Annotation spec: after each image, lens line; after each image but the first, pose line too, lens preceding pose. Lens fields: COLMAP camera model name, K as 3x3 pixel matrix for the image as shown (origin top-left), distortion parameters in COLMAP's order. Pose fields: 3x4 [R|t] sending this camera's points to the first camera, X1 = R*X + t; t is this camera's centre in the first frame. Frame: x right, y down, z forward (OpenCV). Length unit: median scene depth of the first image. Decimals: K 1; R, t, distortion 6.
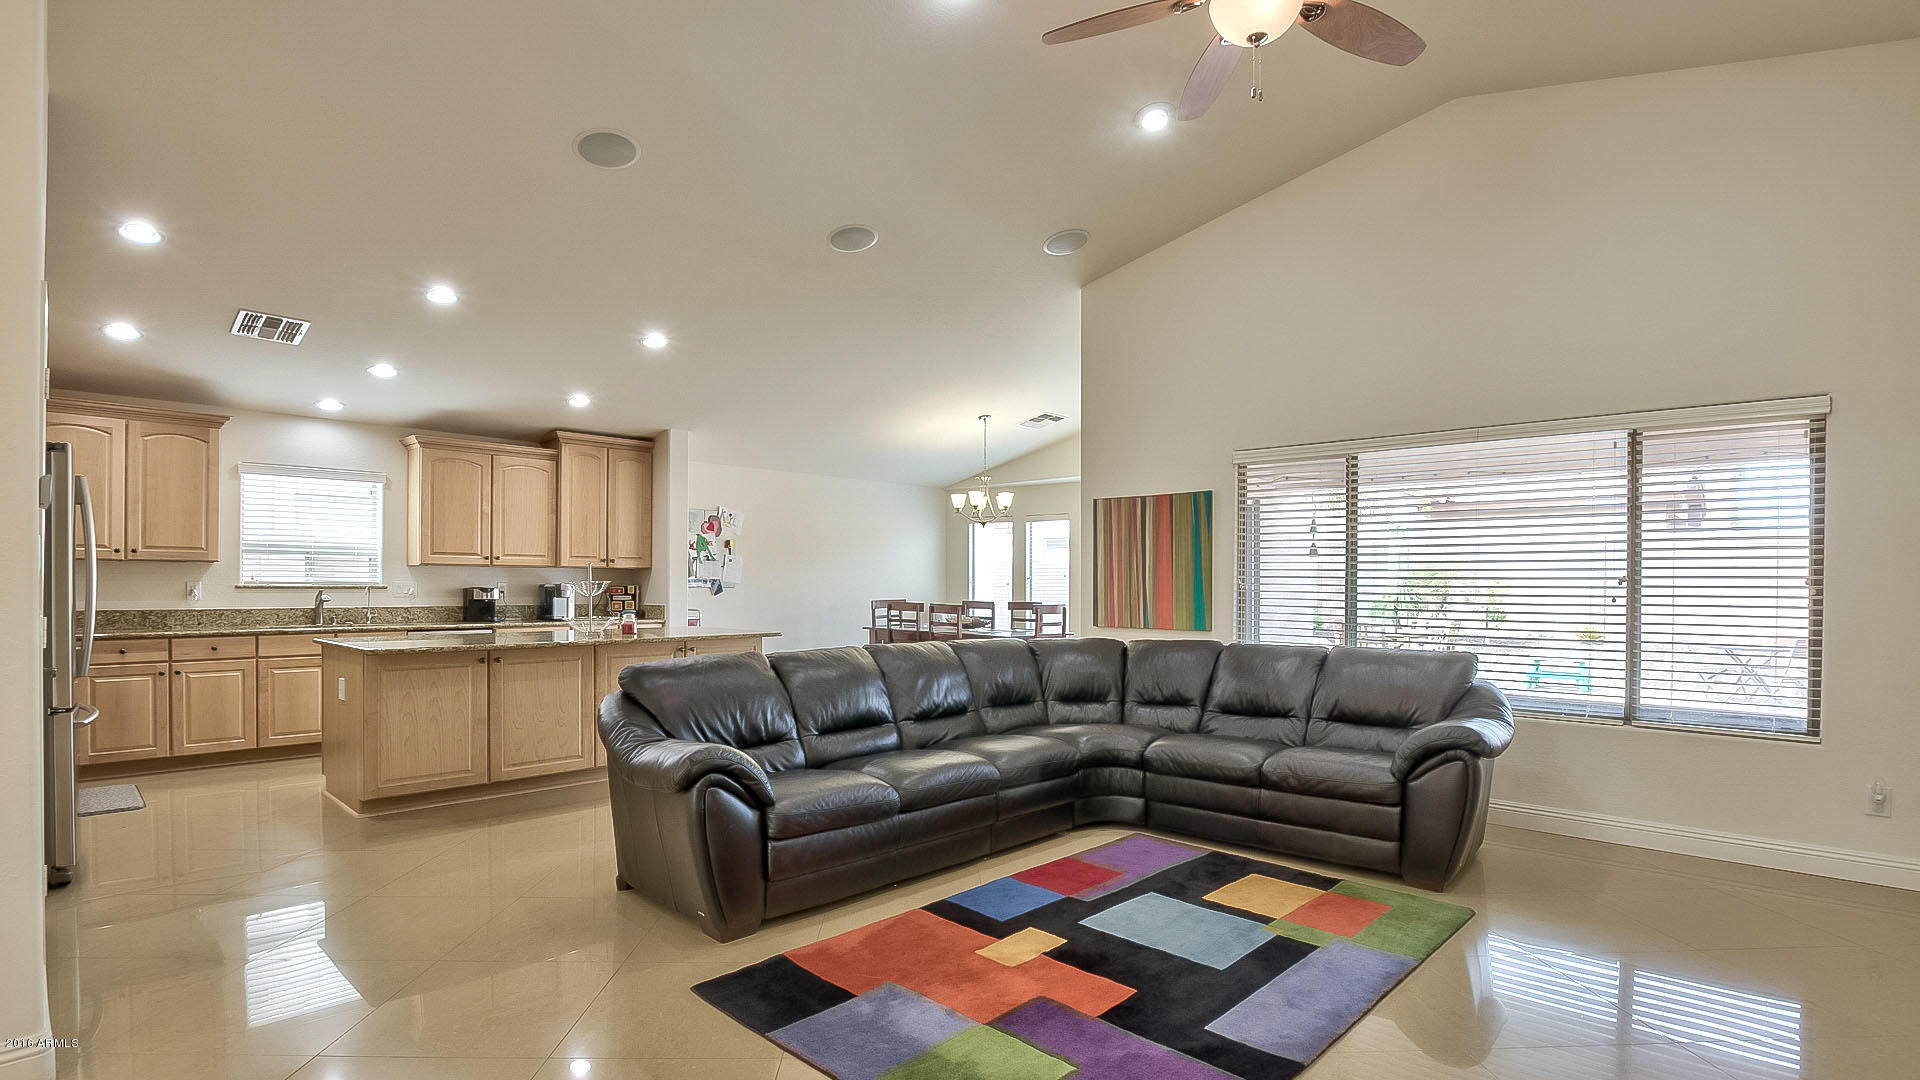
lens RADIAL K [[922.0, 0, 956.3], [0, 922.0, 596.9], [0, 0, 1]] dist [-0.019458, 0.000314]
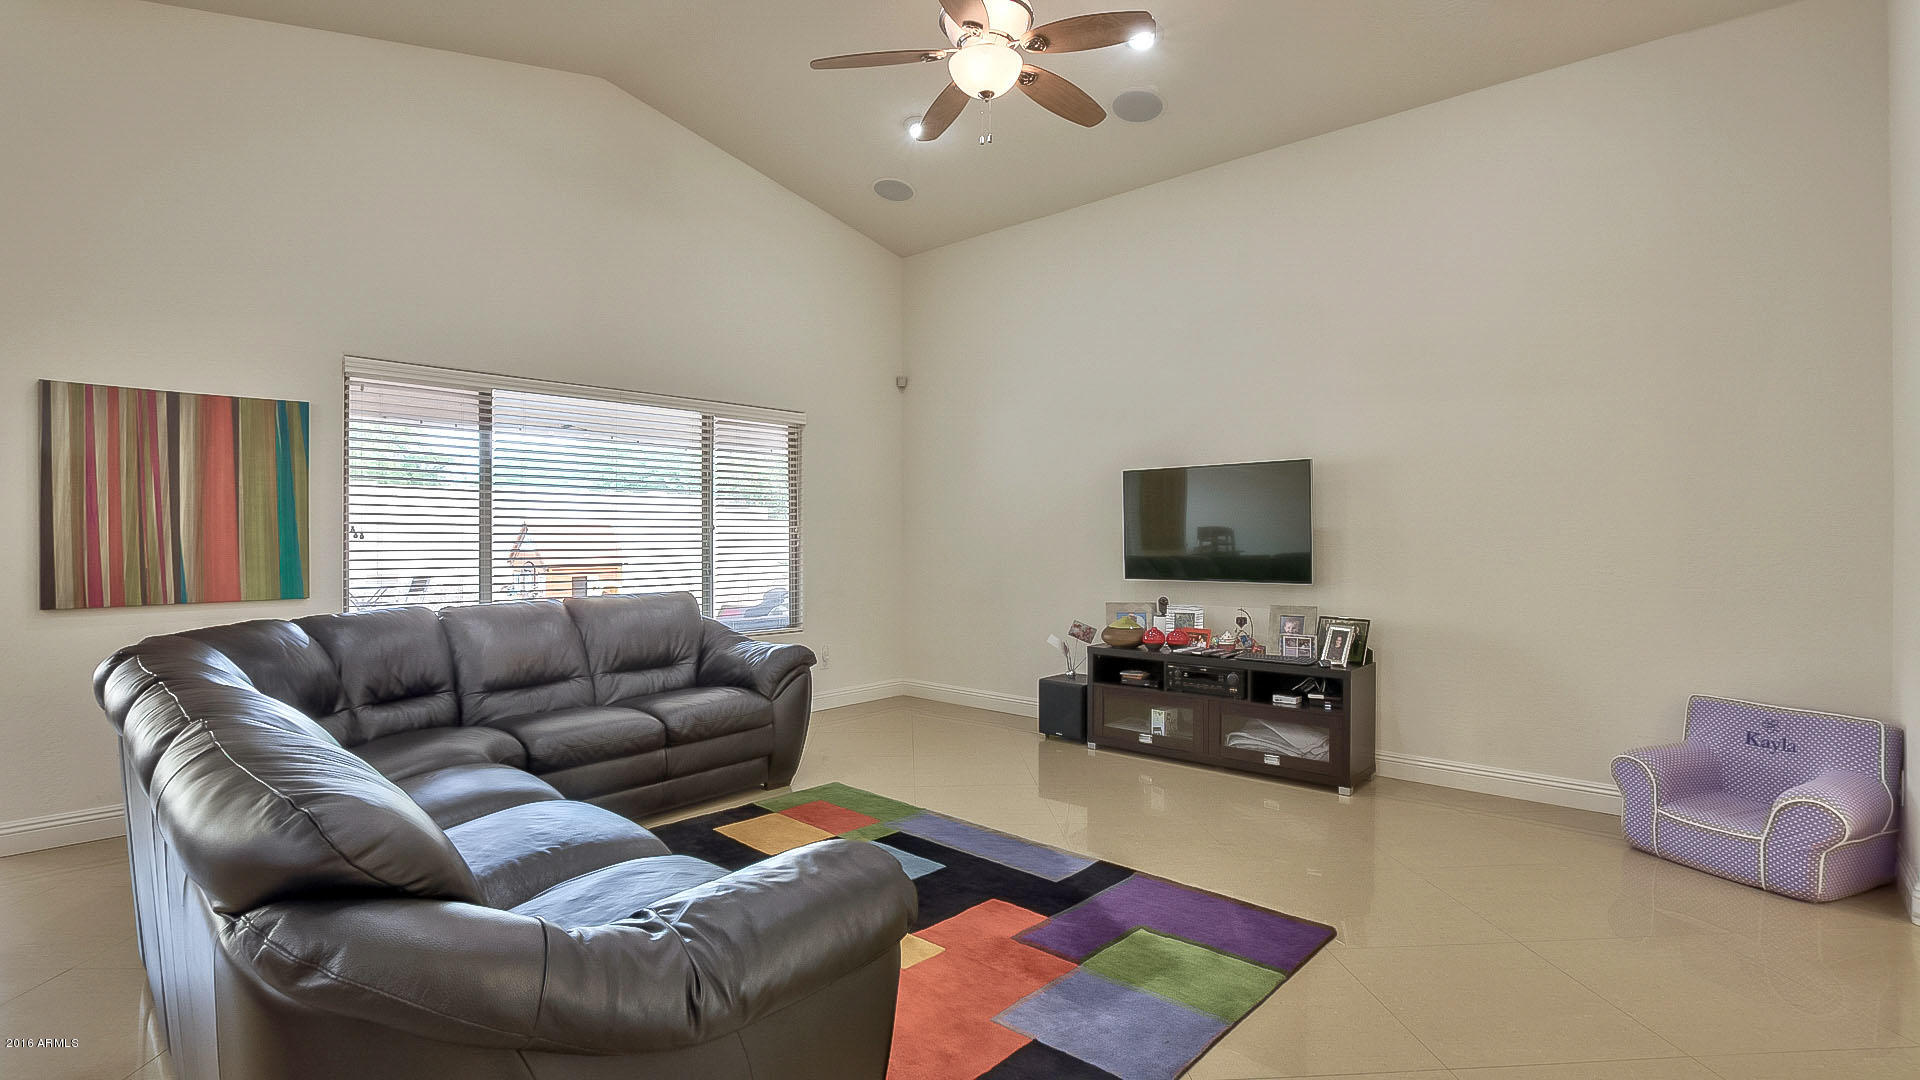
lens RADIAL K [[891.7, 0, 956.1], [0, 891.7, 550.0], [0, 0, 1]] dist [-0.037054, 0.010031]
pose [[-0.024358, -0.022211, 0.999457, -0.515269], [0.013463, 0.999655, 0.022543, -0.011060], [-0.999613, 0.014005, -0.024051, 0.631831]]
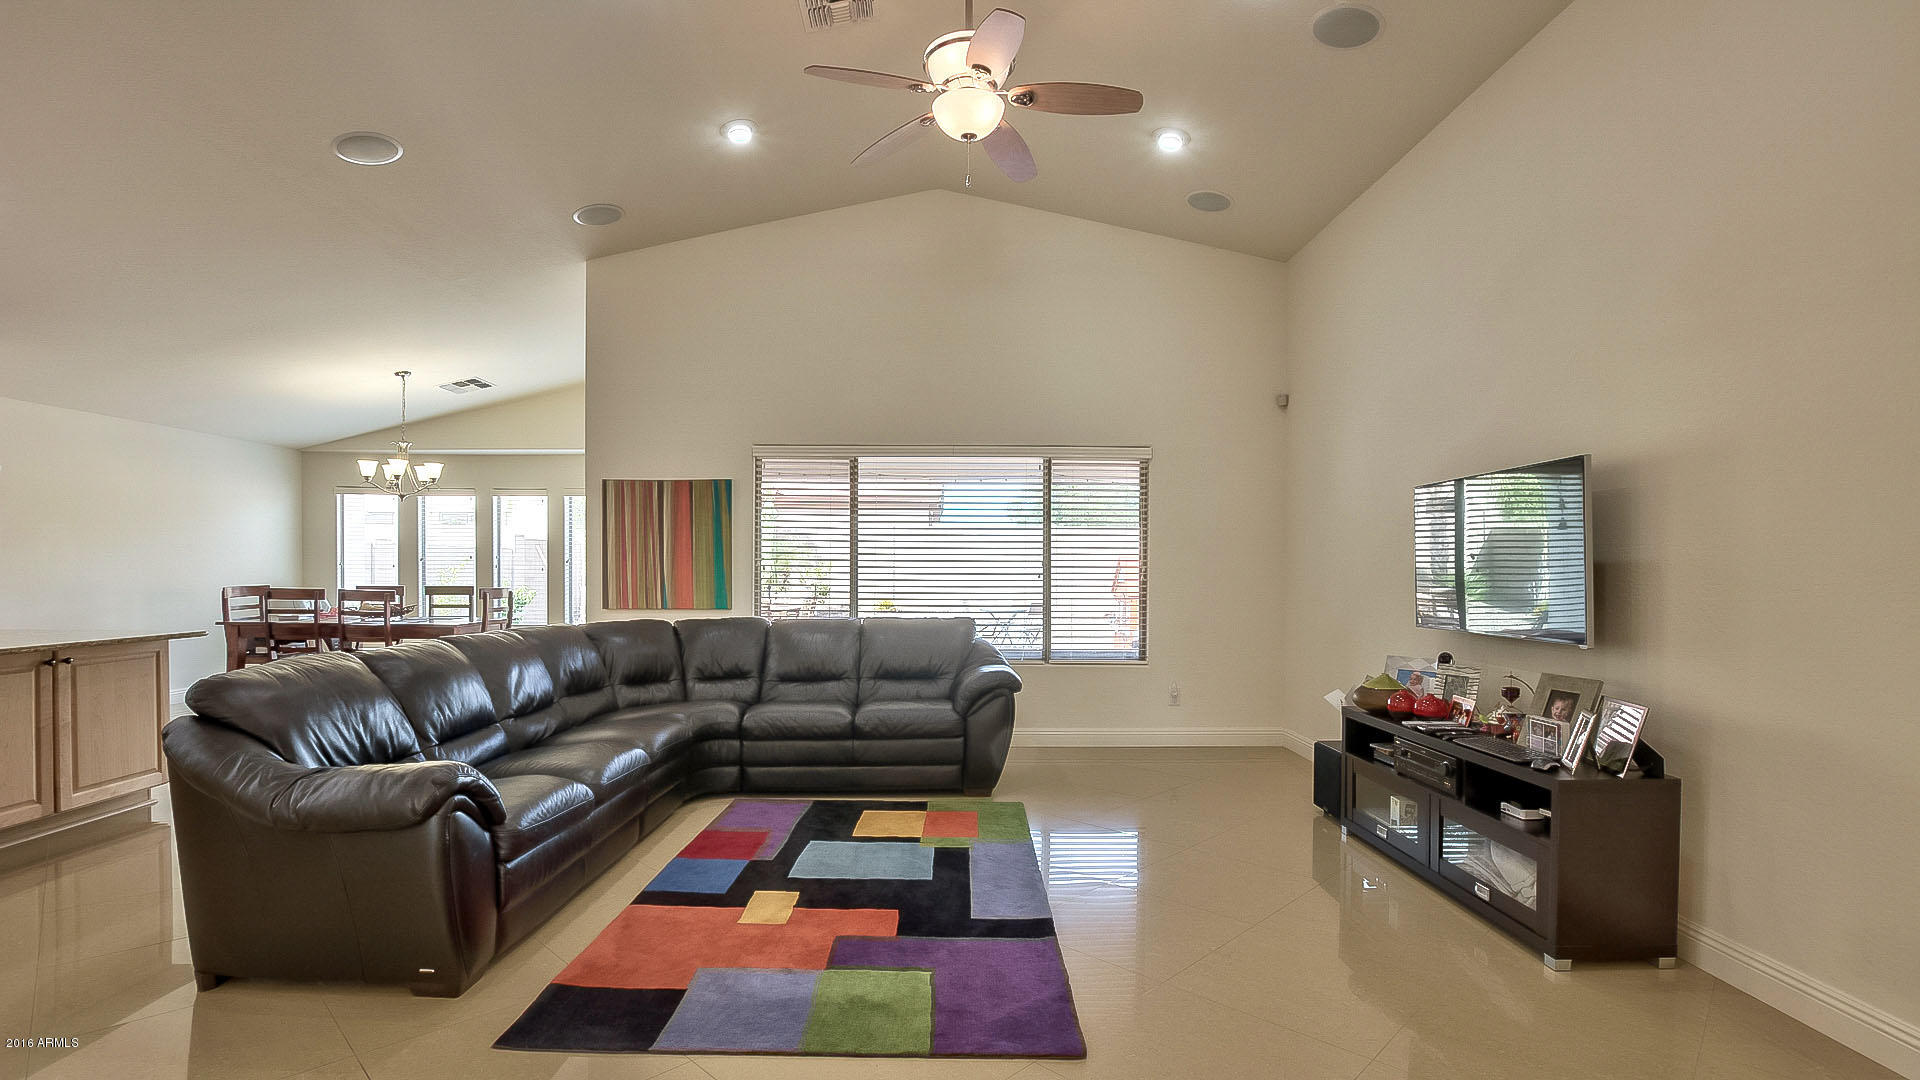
lens RADIAL K [[899.4, 0, 955.0], [0, 899.4, 583.5], [0, 0, 1]] dist [-0.038779, -0.000267]
pose [[0.726350, -0.015309, 0.687155, -0.317426], [0.010370, 0.999882, 0.011314, -0.002891], [-0.687247, -0.001092, 0.726423, 0.066148]]
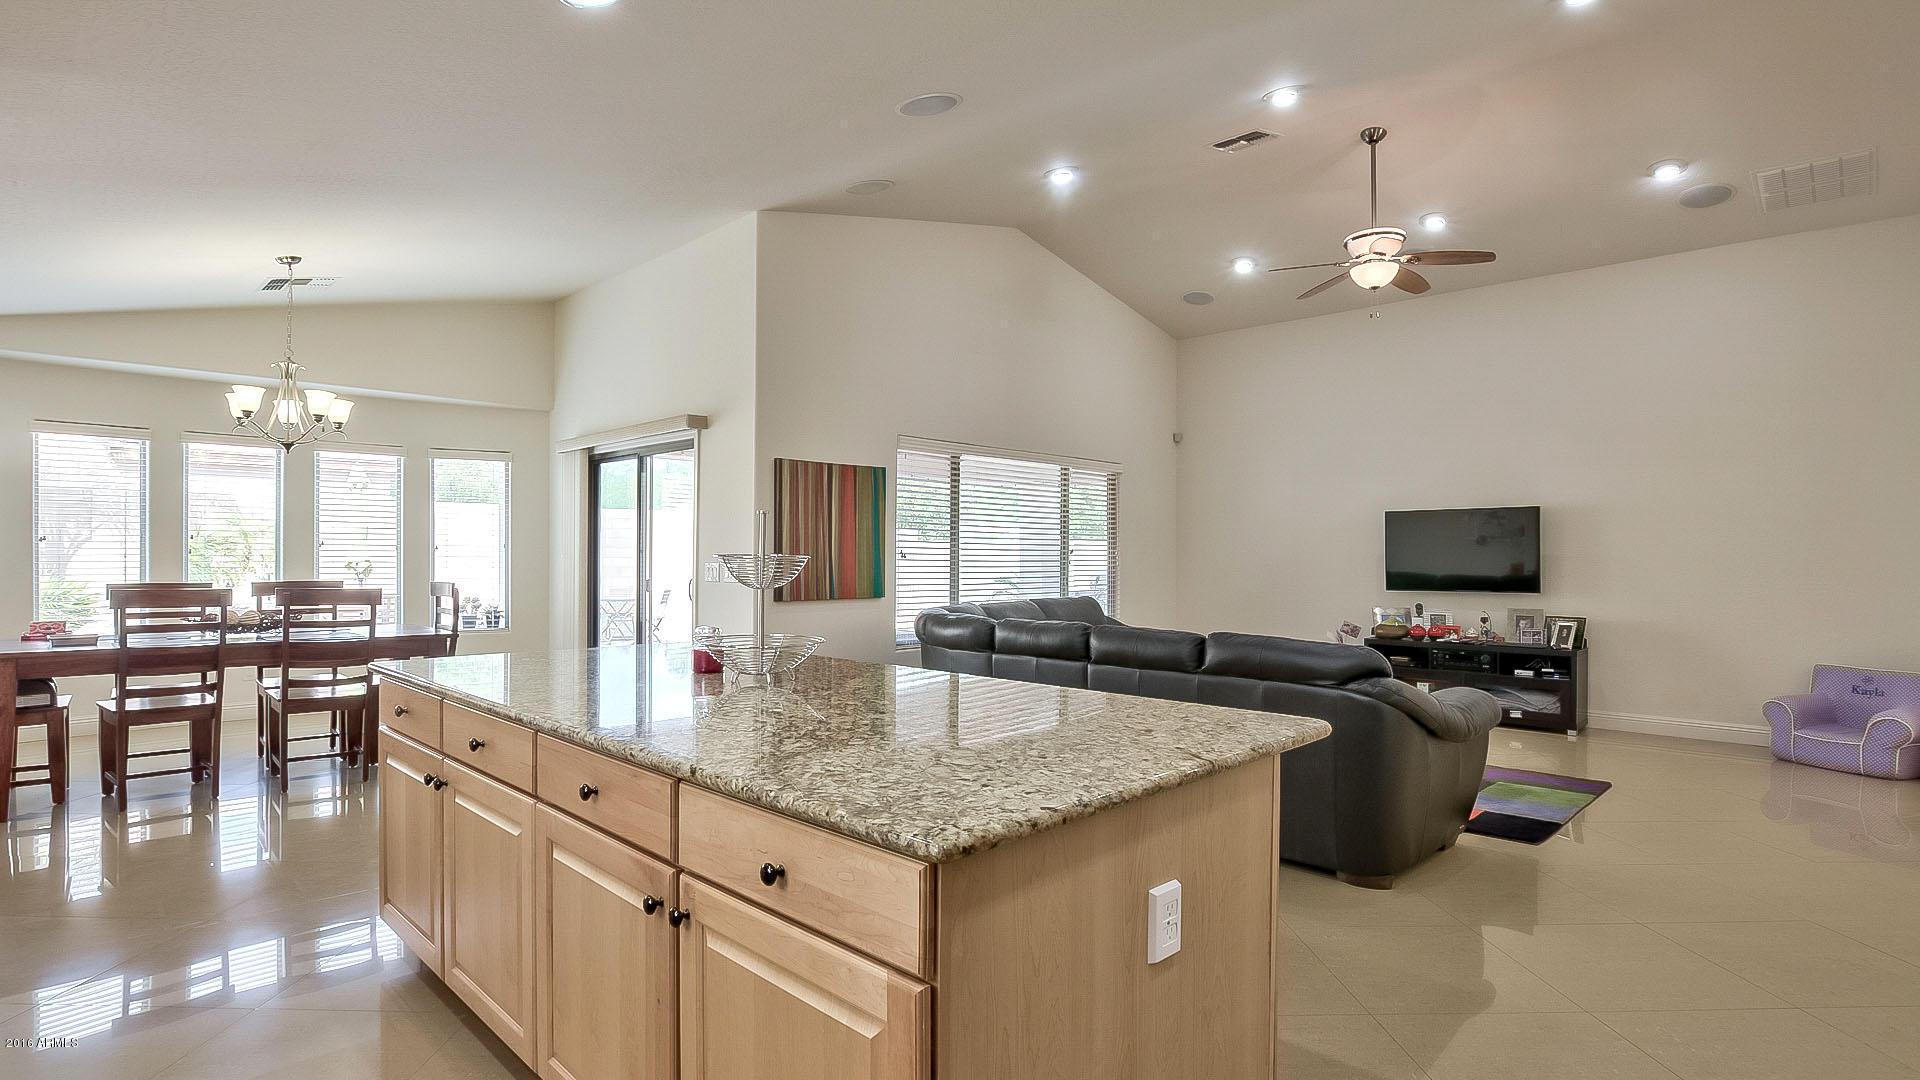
lens RADIAL K [[937.4, 0, 956.1], [0, 937.4, 561.8], [0, 0, 1]] dist [-0.038410, 0.007761]
pose [[0.020956, -0.014240, 0.999679, -1.014155], [0.008333, 0.999866, 0.014068, -0.023900], [-0.999746, 0.008036, 0.021072, 1.097216]]
